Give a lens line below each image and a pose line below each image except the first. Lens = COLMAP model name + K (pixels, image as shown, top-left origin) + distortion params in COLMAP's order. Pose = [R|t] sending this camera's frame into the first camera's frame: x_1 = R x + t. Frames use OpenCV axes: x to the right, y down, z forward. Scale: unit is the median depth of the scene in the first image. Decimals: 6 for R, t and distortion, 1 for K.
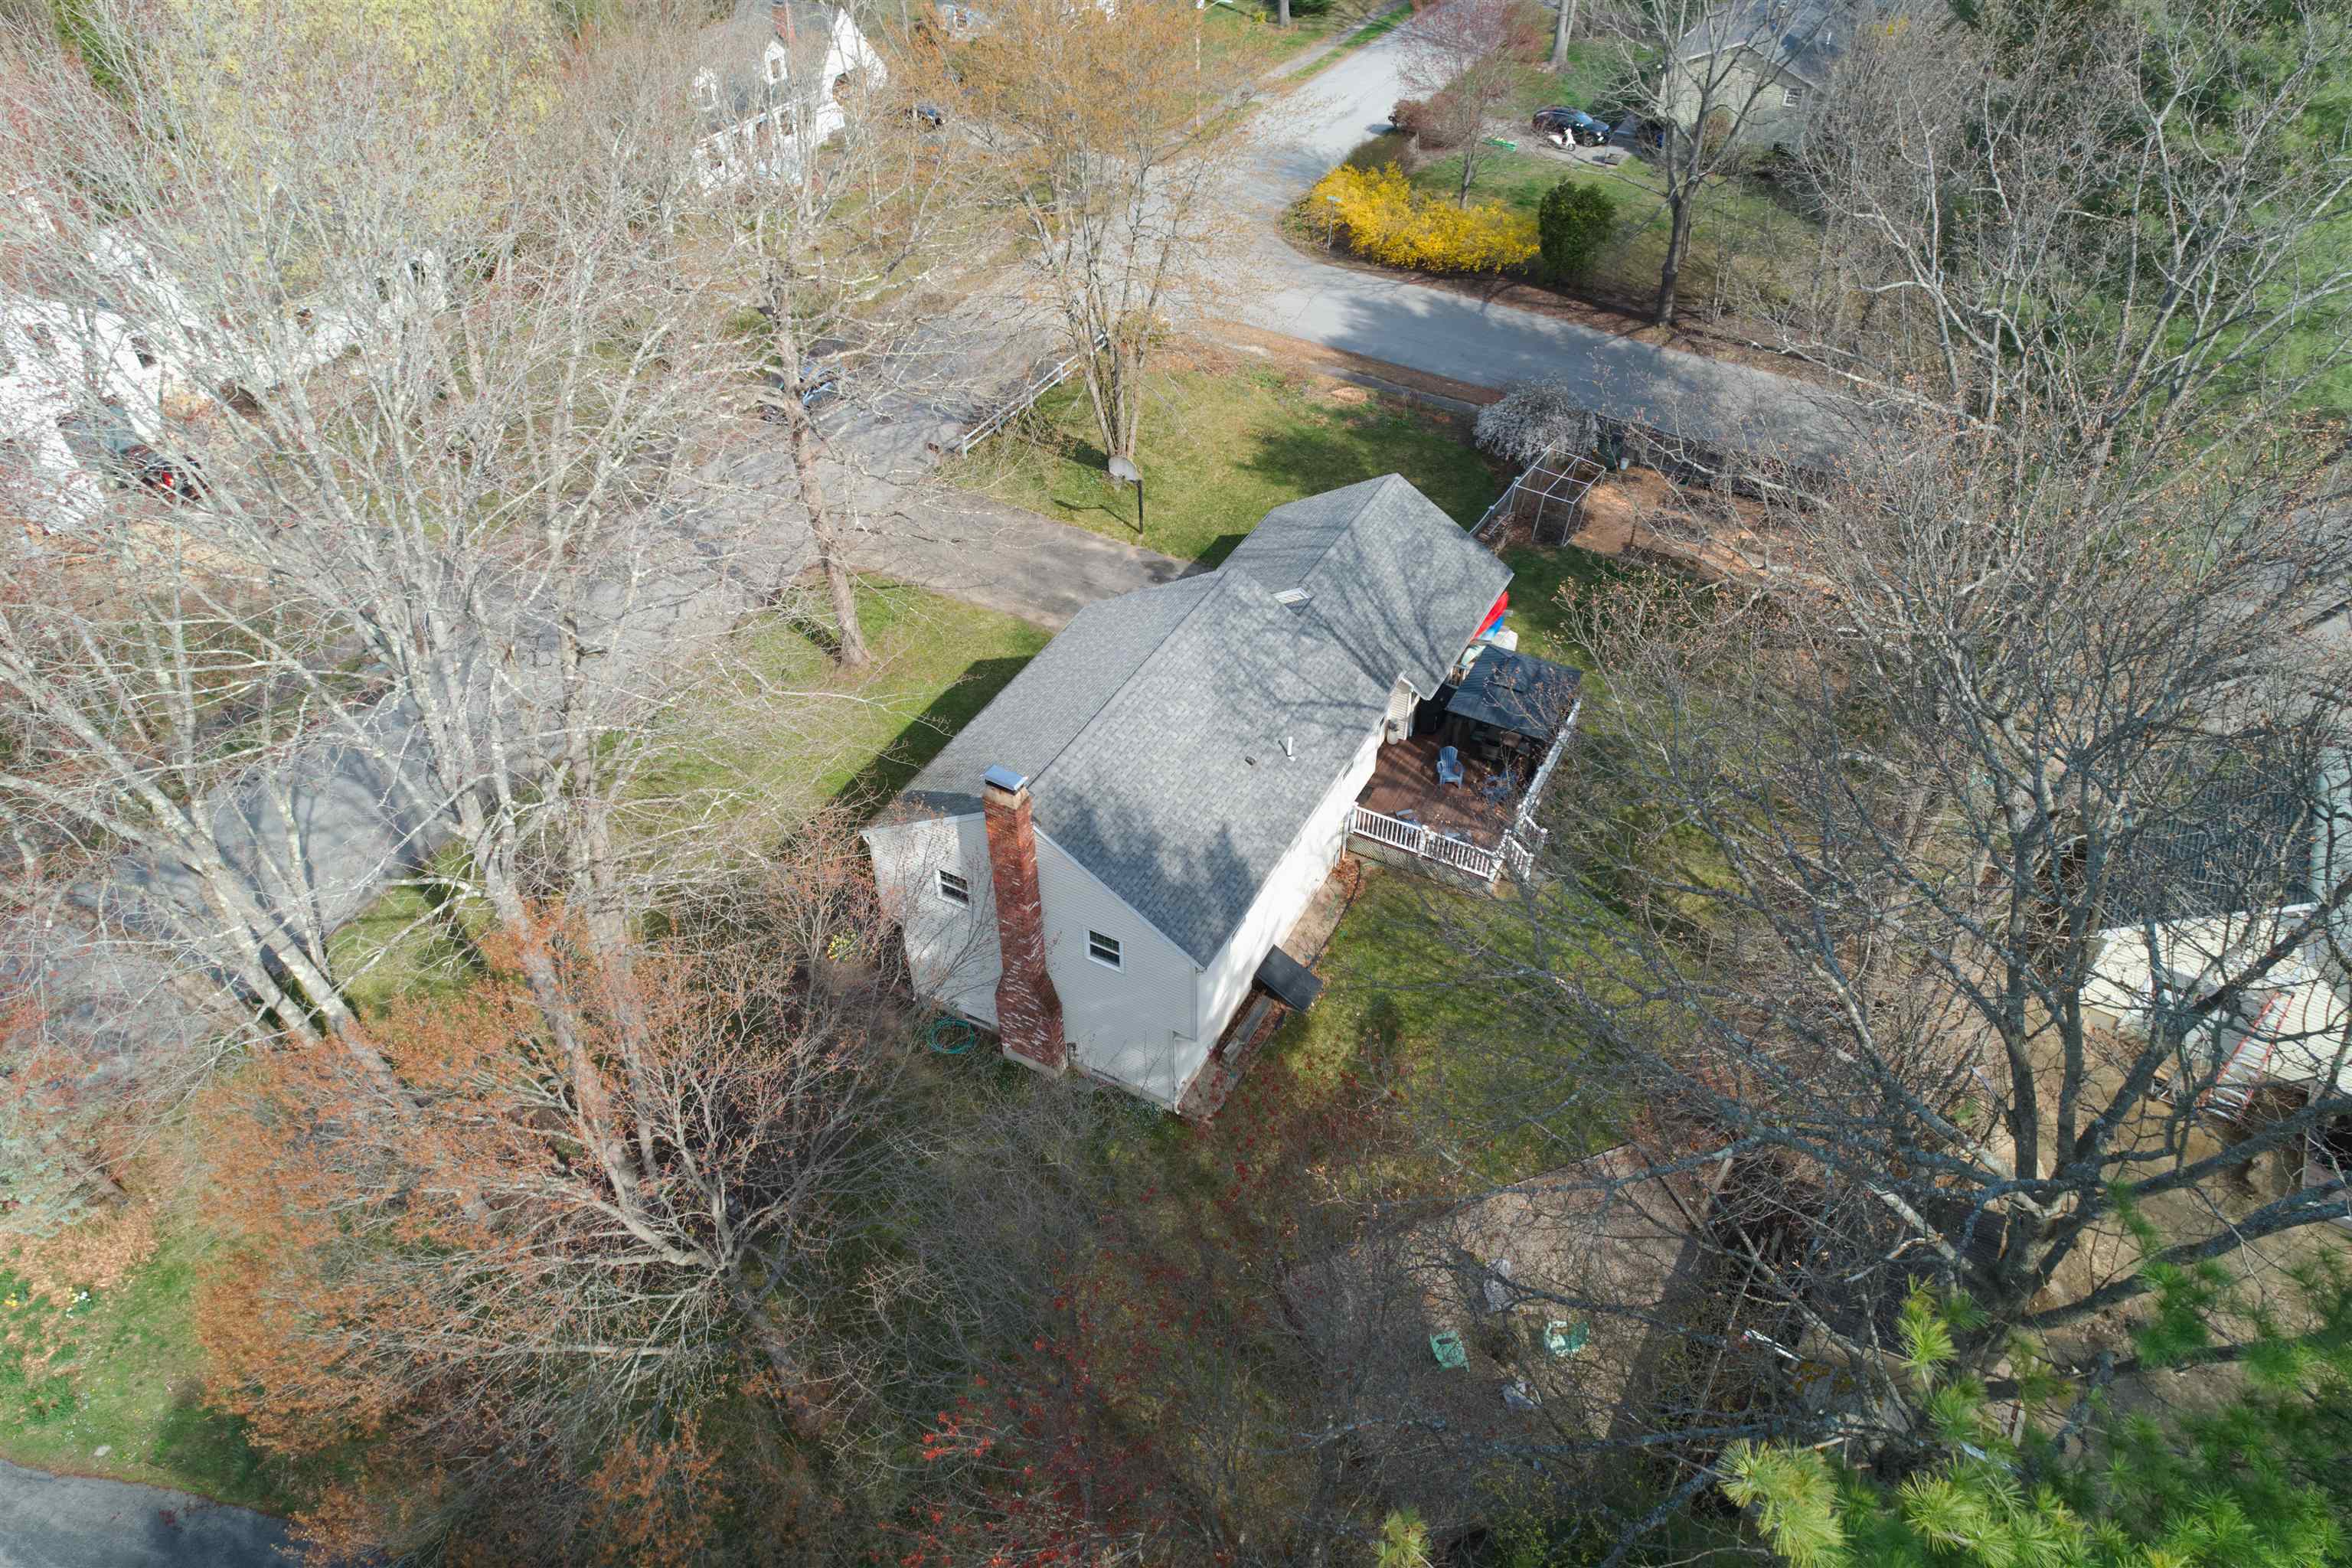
lens RADIAL K [[1463.5, 0, 1176.0], [0, 1463.5, 784.0], [0, 0, 1]] dist [-0.005876, -0.001032]
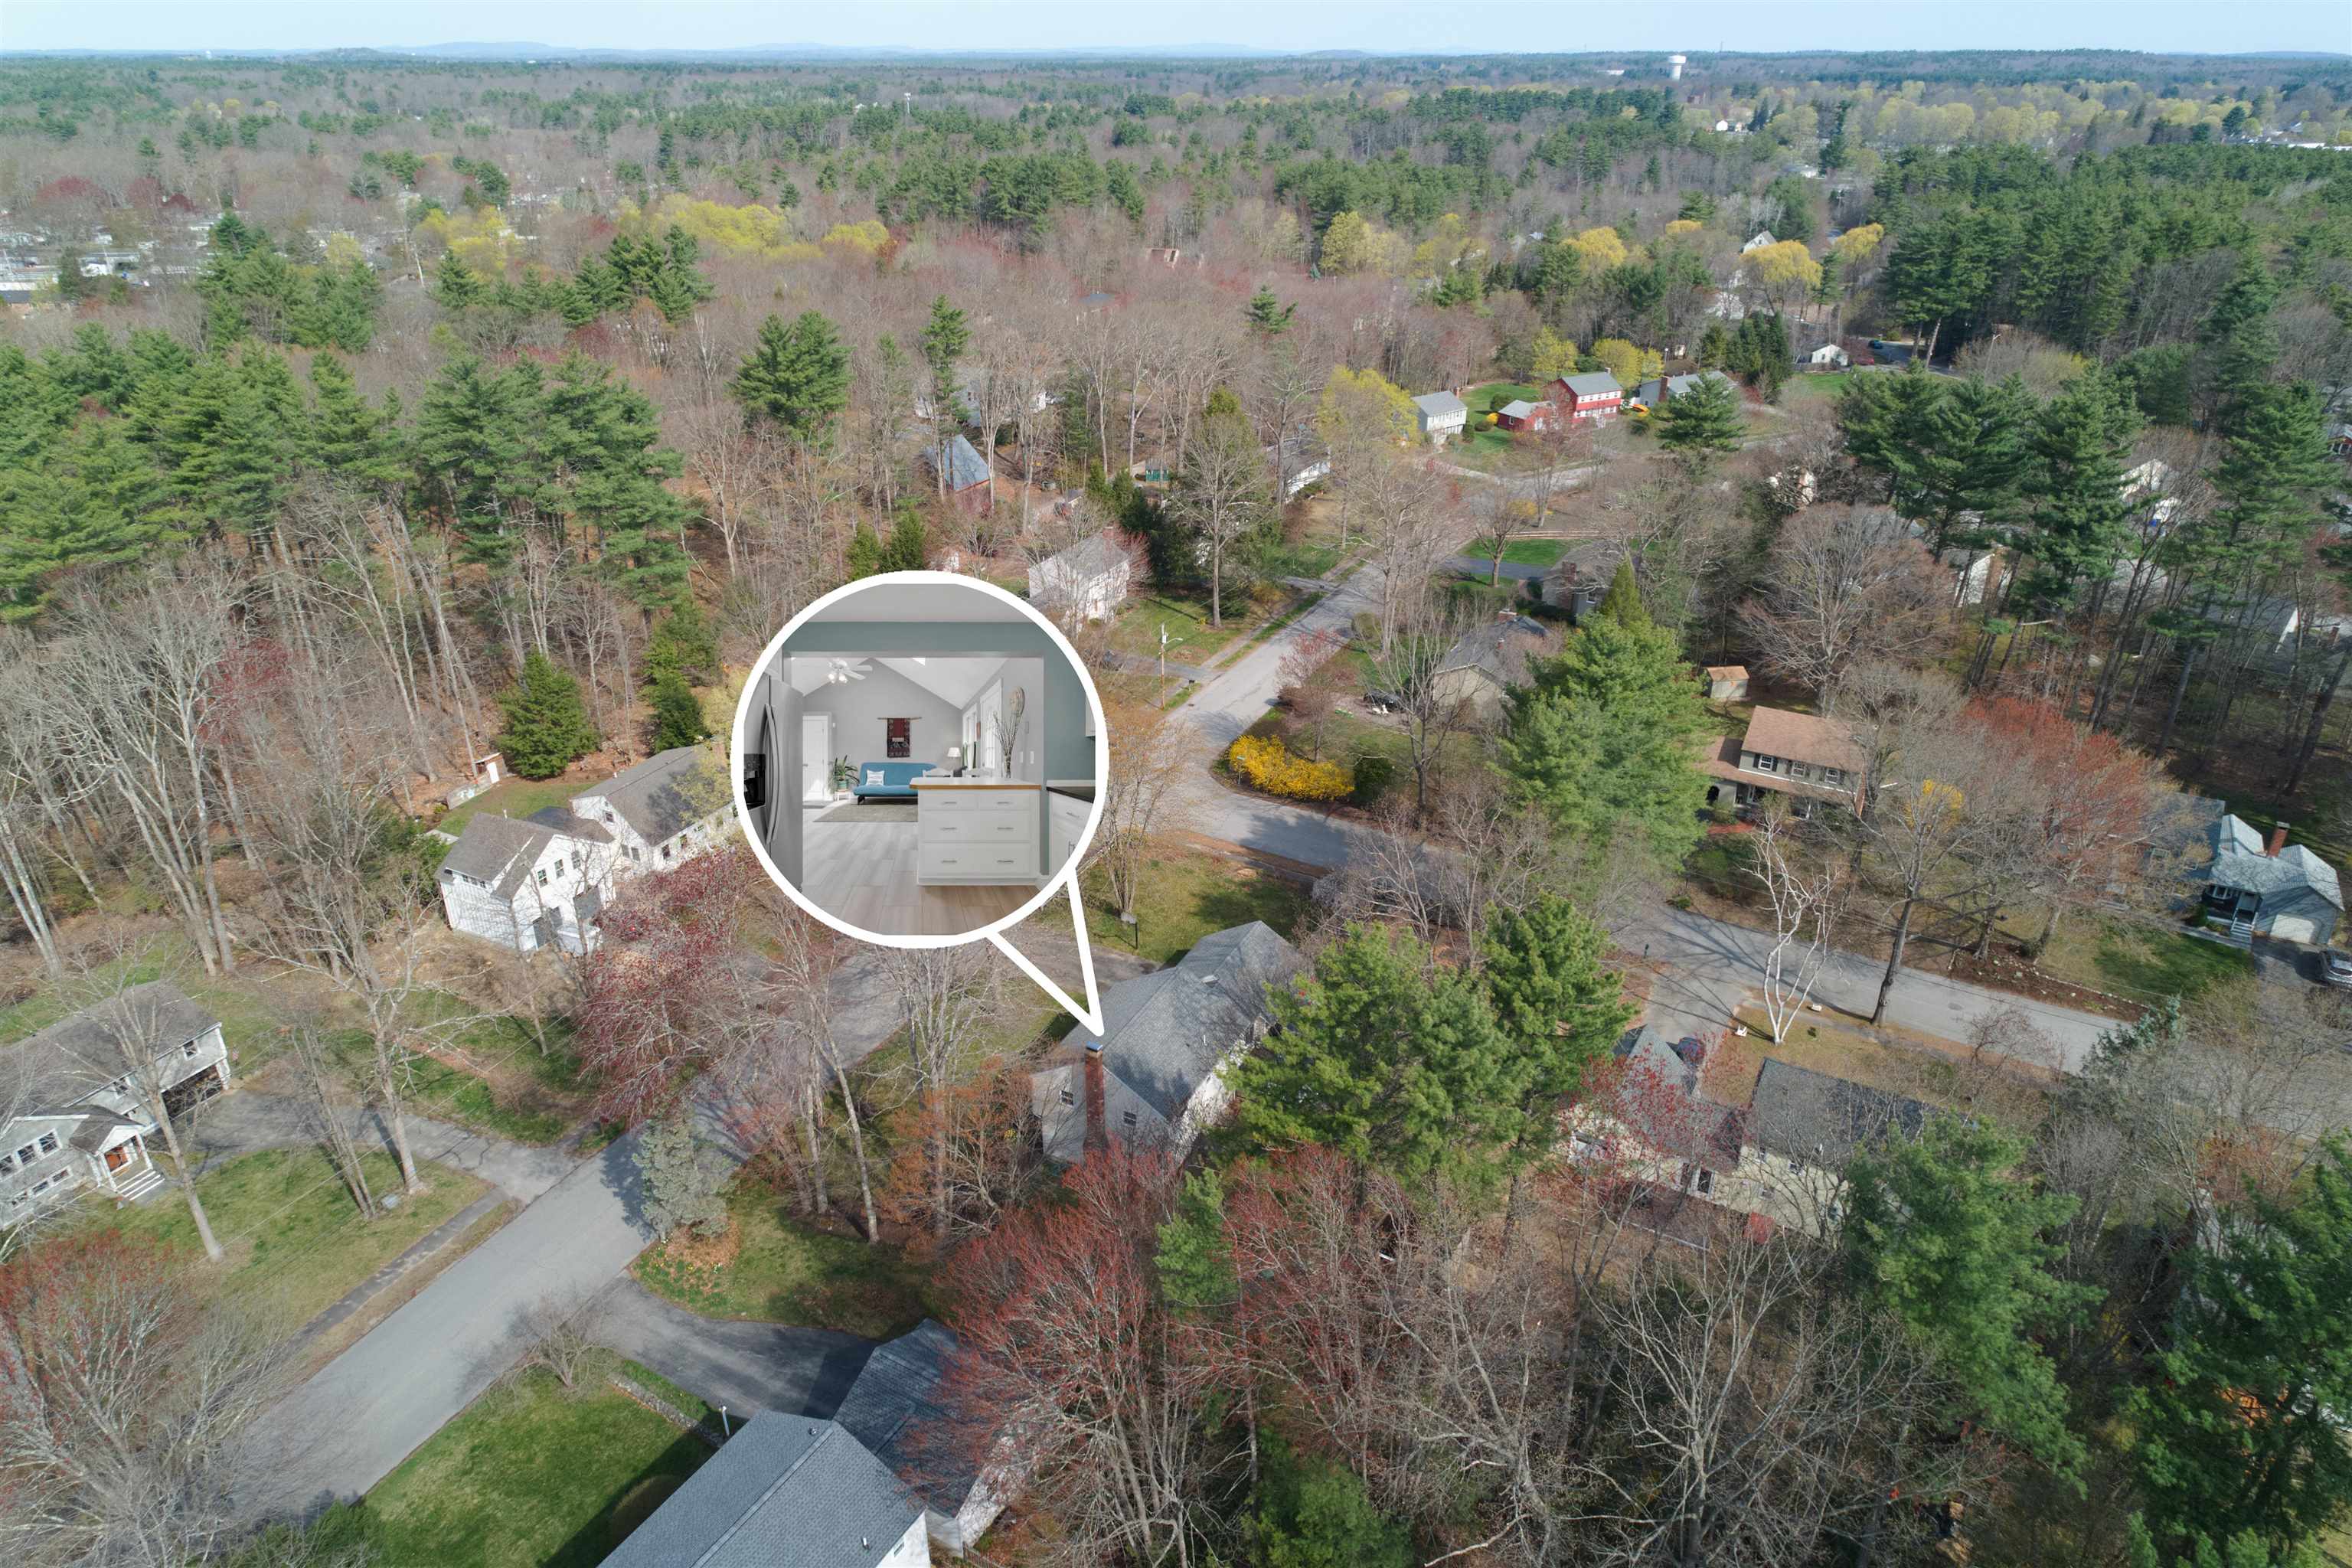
lens RADIAL K [[1463.5, 0, 1176.0], [0, 1463.5, 784.0], [0, 0, 1]] dist [-0.005876, -0.001032]
pose [[0.999725, -0.009338, 0.021509, -0.011676], [0.014760, 0.963366, -0.267784, 0.125425], [-0.018221, 0.268028, 0.963239, -0.842589]]
